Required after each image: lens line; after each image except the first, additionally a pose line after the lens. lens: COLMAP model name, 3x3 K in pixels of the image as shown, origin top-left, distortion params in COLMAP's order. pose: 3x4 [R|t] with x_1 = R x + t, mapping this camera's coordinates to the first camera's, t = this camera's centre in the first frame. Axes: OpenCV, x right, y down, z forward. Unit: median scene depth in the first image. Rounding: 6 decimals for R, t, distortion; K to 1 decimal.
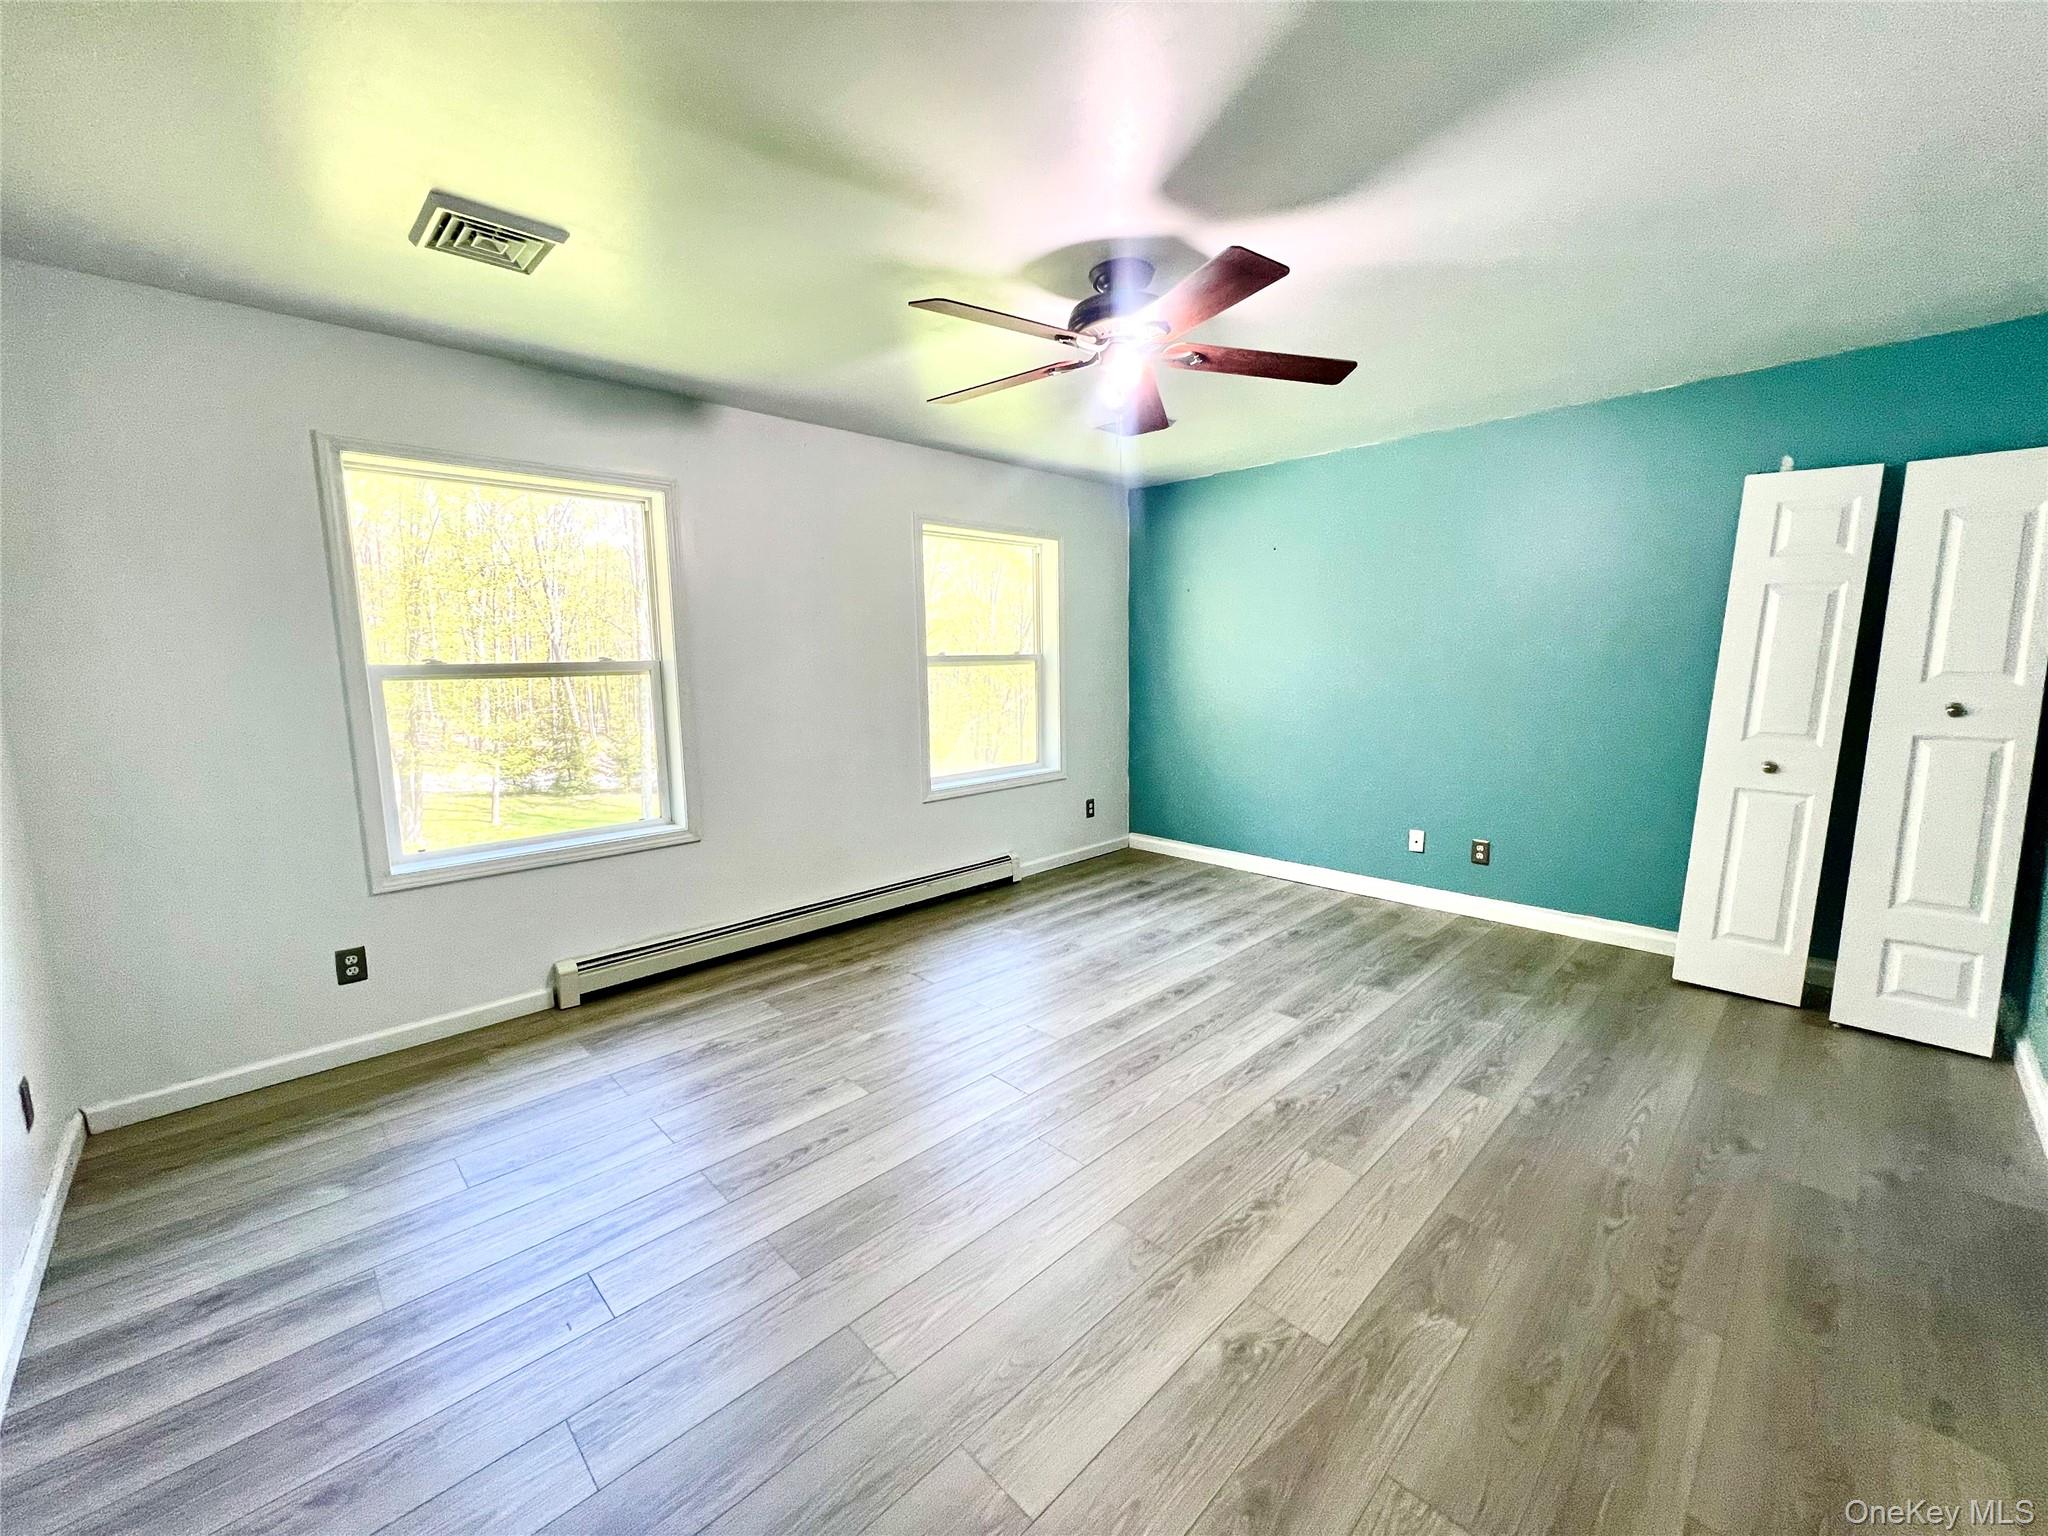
lens RADIAL K [[816.7, 0, 1014.3], [0, 816.7, 764.3], [0, 0, 1]] dist [-0.000462, 0.000622]
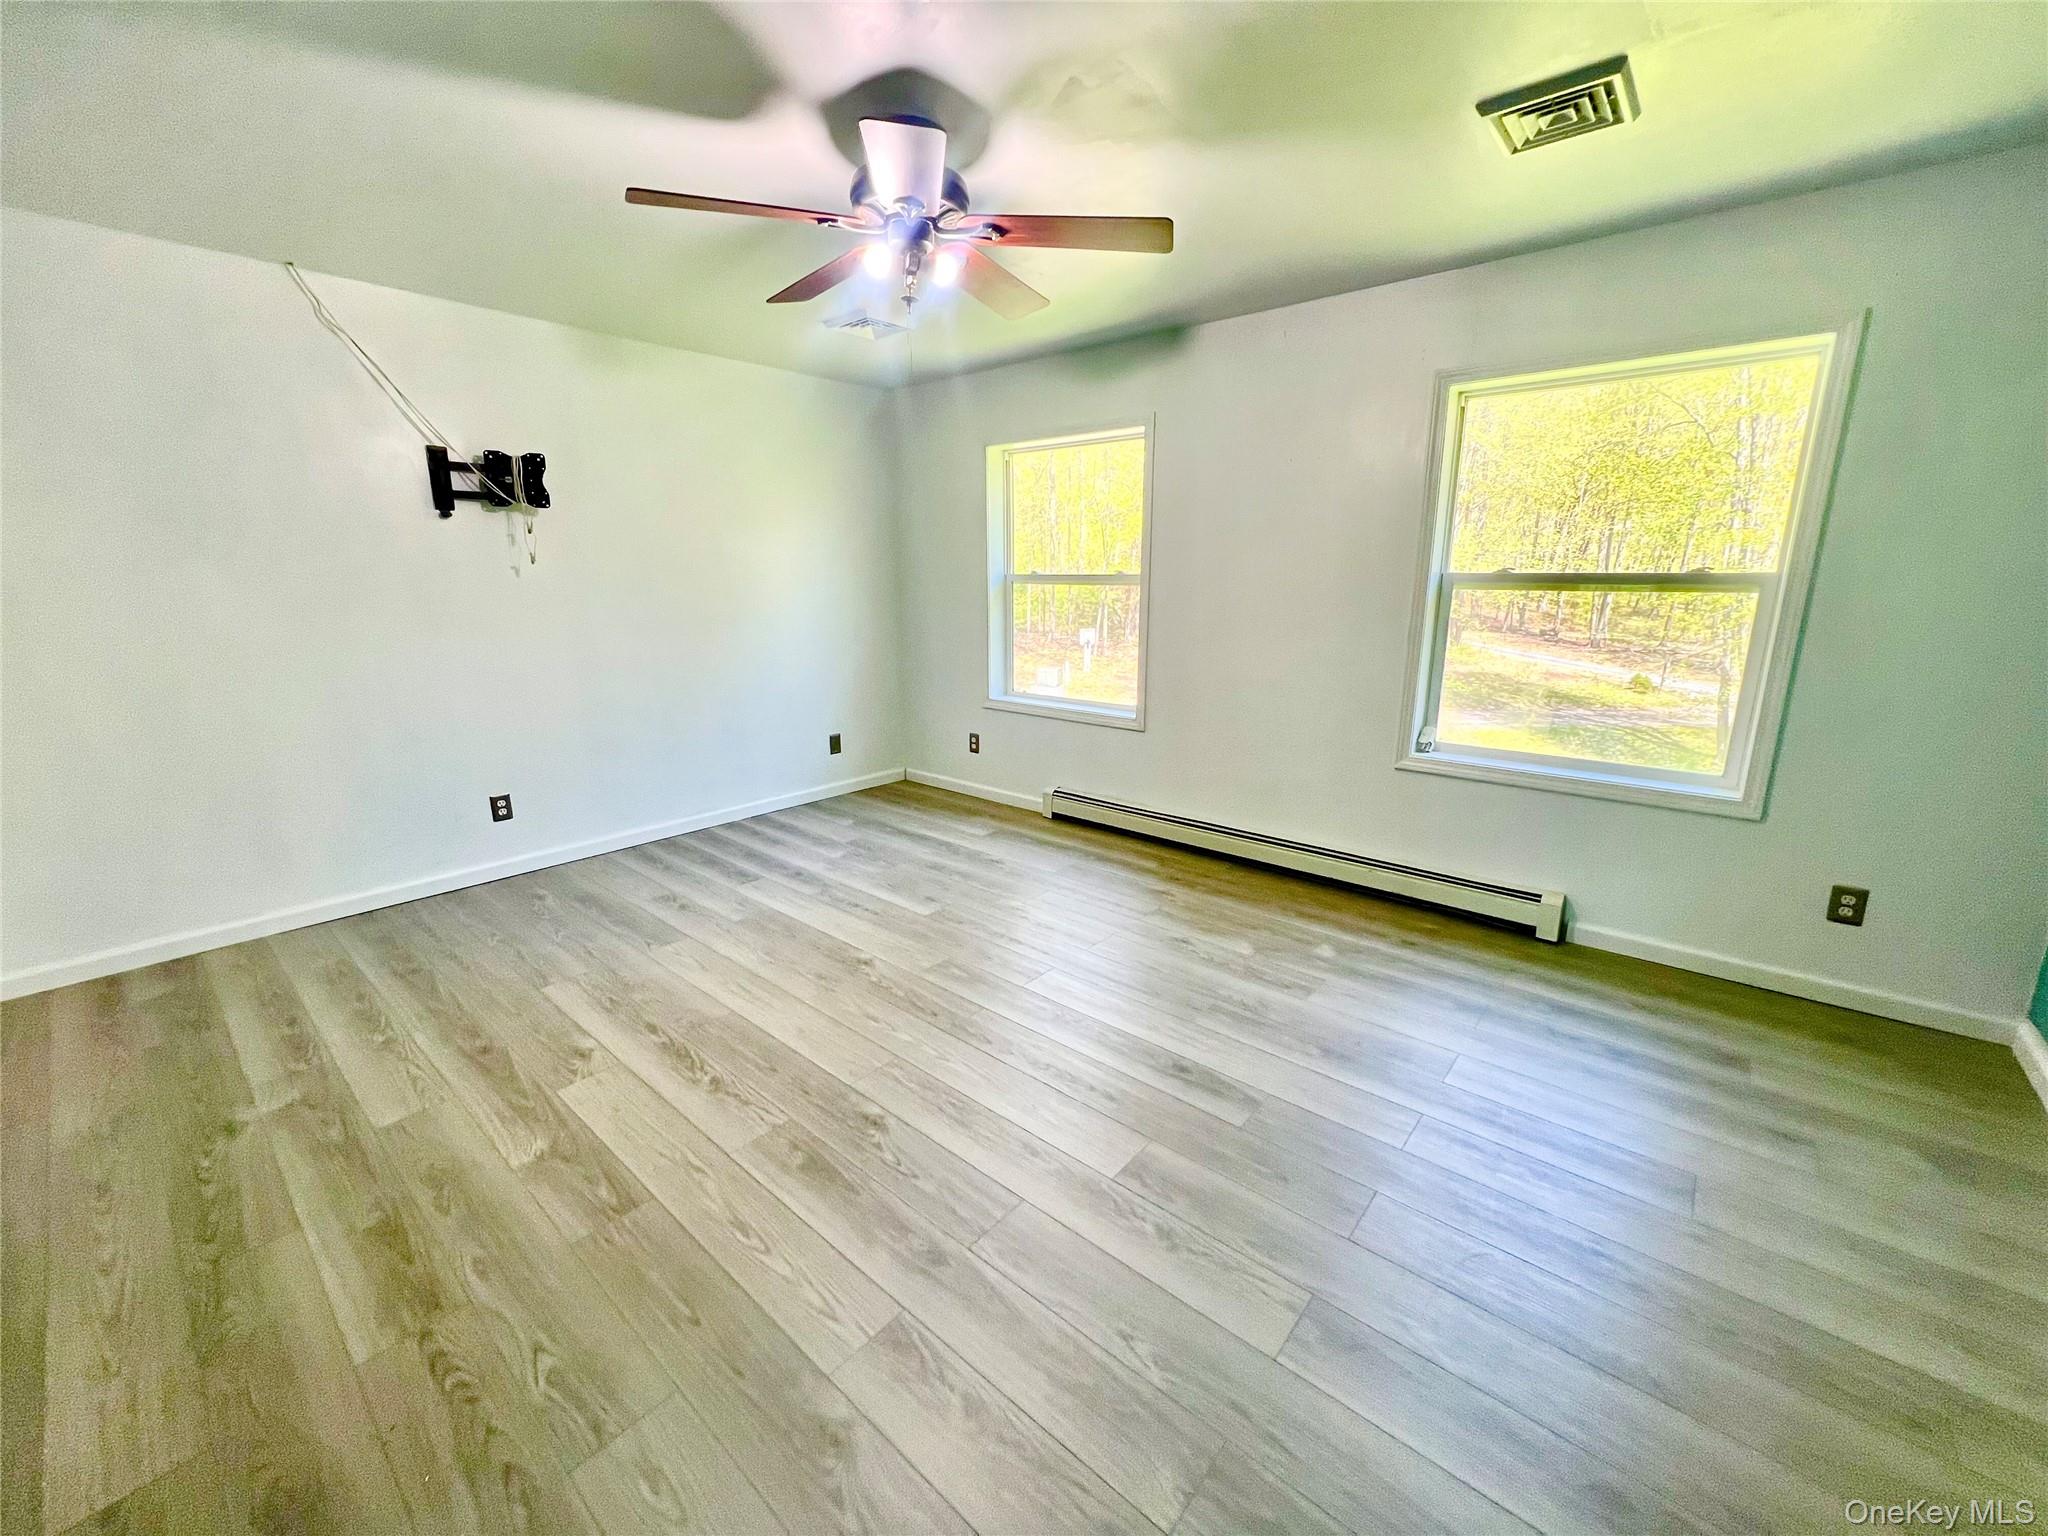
lens RADIAL K [[816.7, 0, 1026.1], [0, 816.7, 765.3], [0, 0, 1]] dist [-0.000462, 0.000622]
pose [[0.090849, 0.243319, -0.965682, 0.936208], [-0.132640, 0.964009, 0.230419, -0.135219], [0.986992, 0.107154, 0.119853, 0.884345]]
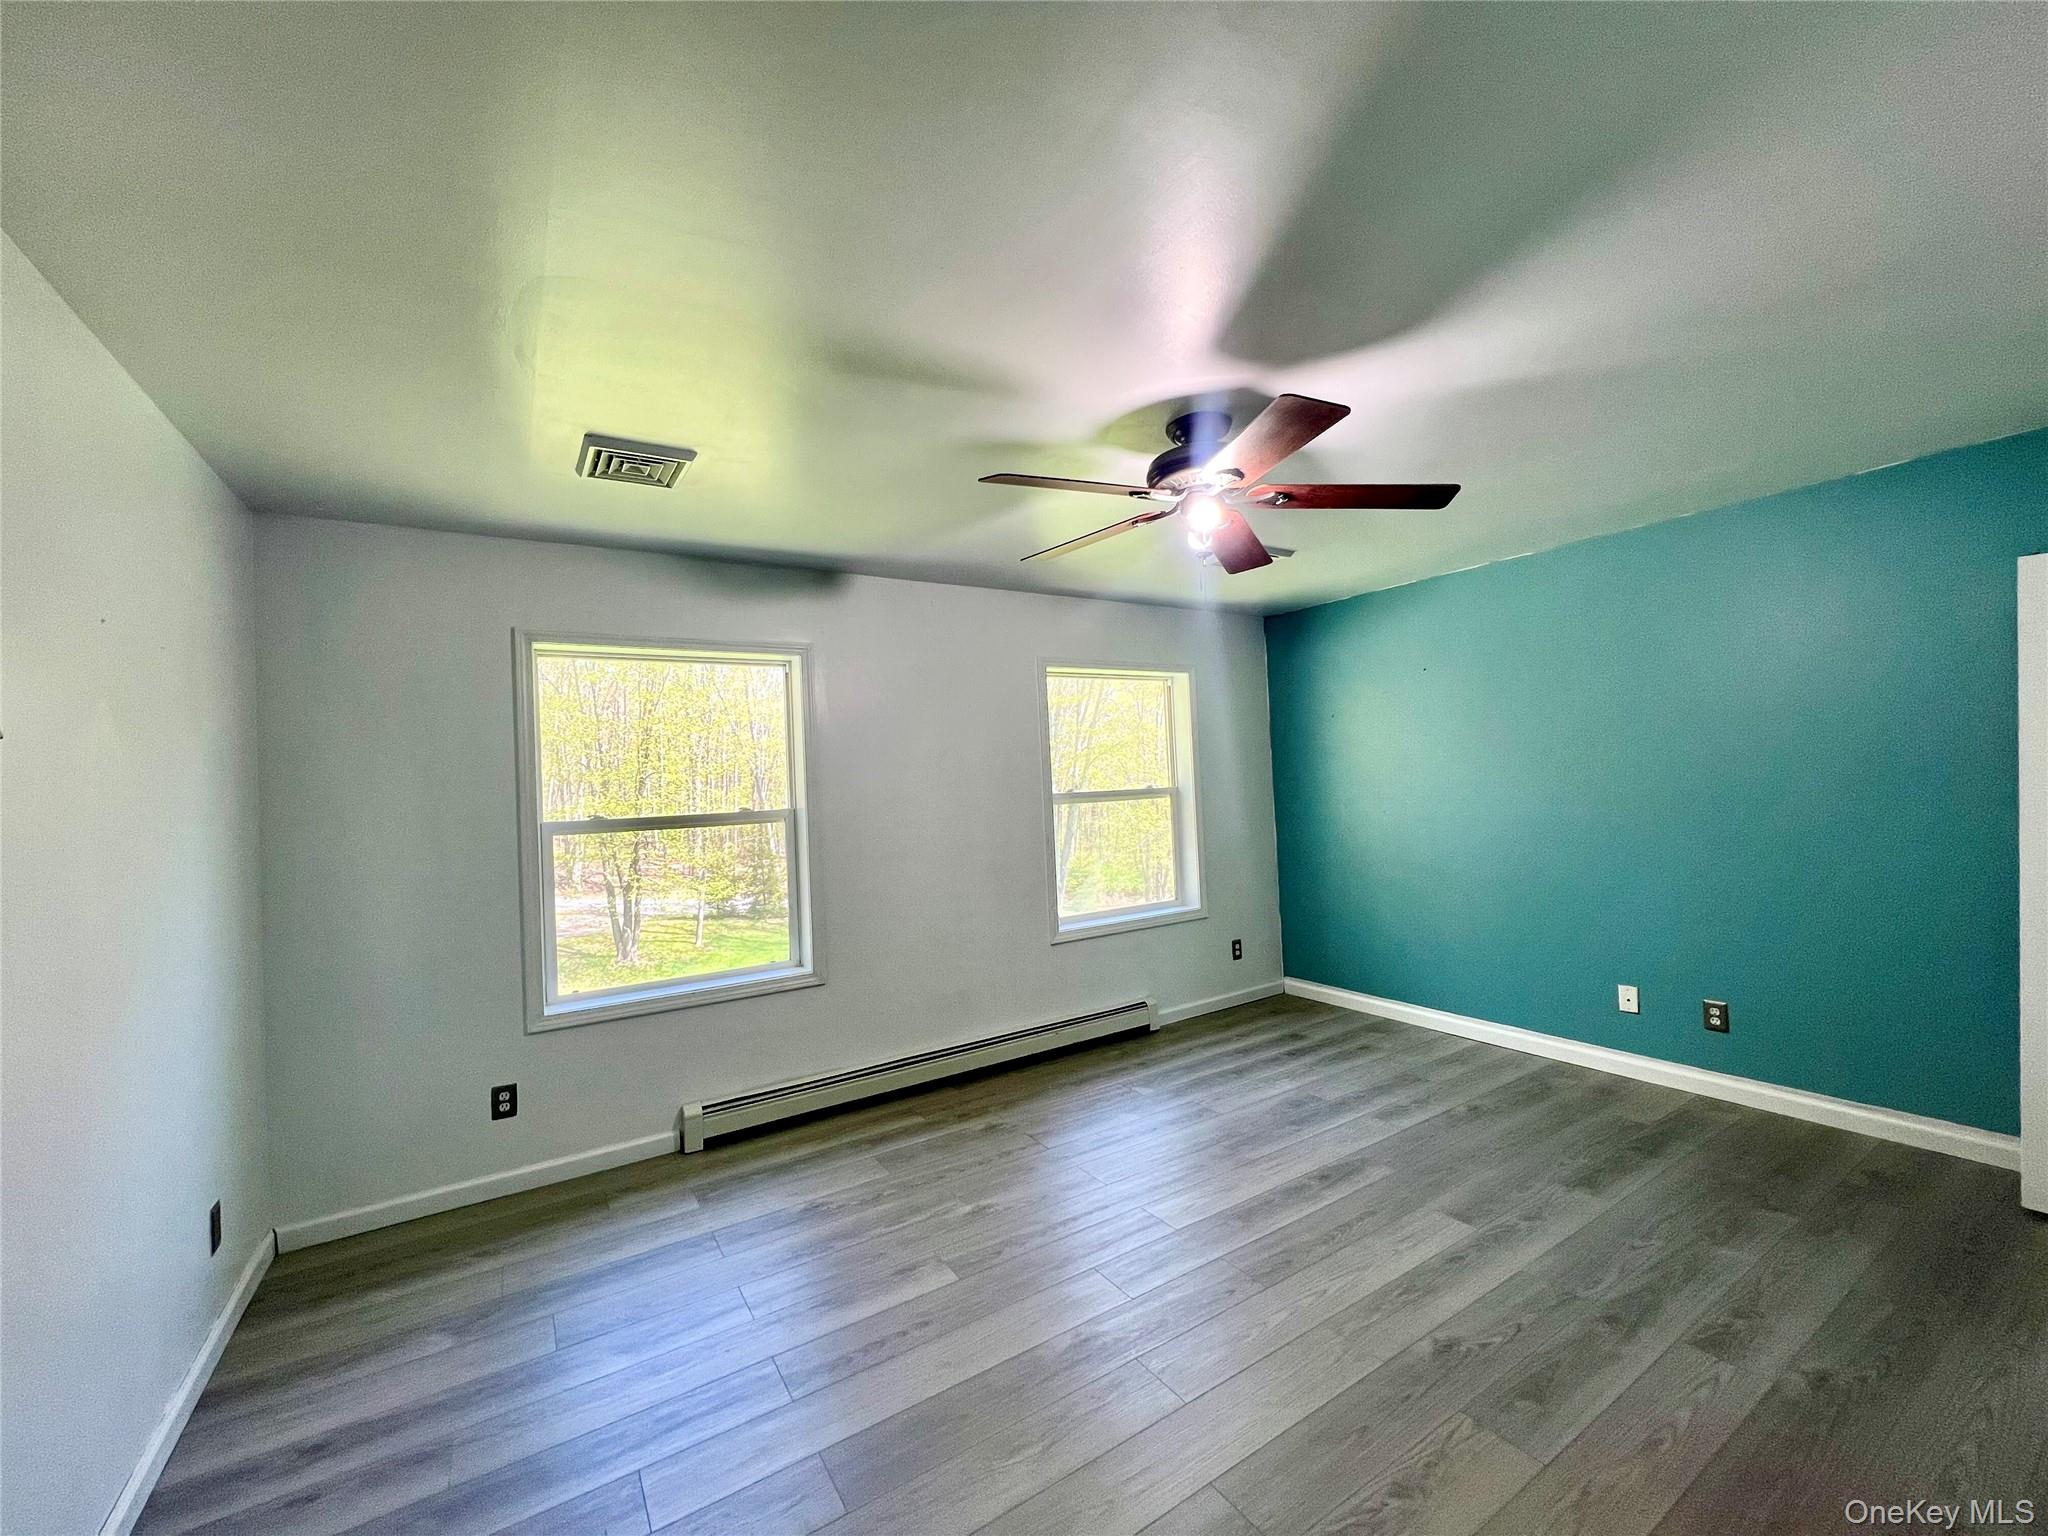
lens RADIAL K [[816.7, 0, 1019.4], [0, 816.7, 761.6], [0, 0, 1]] dist [-0.000462, 0.000622]
pose [[0.978369, -0.033265, -0.204174, 0.087562], [0.001931, 0.988412, -0.151784, -0.031674], [0.206857, 0.148106, 0.967096, 0.032215]]
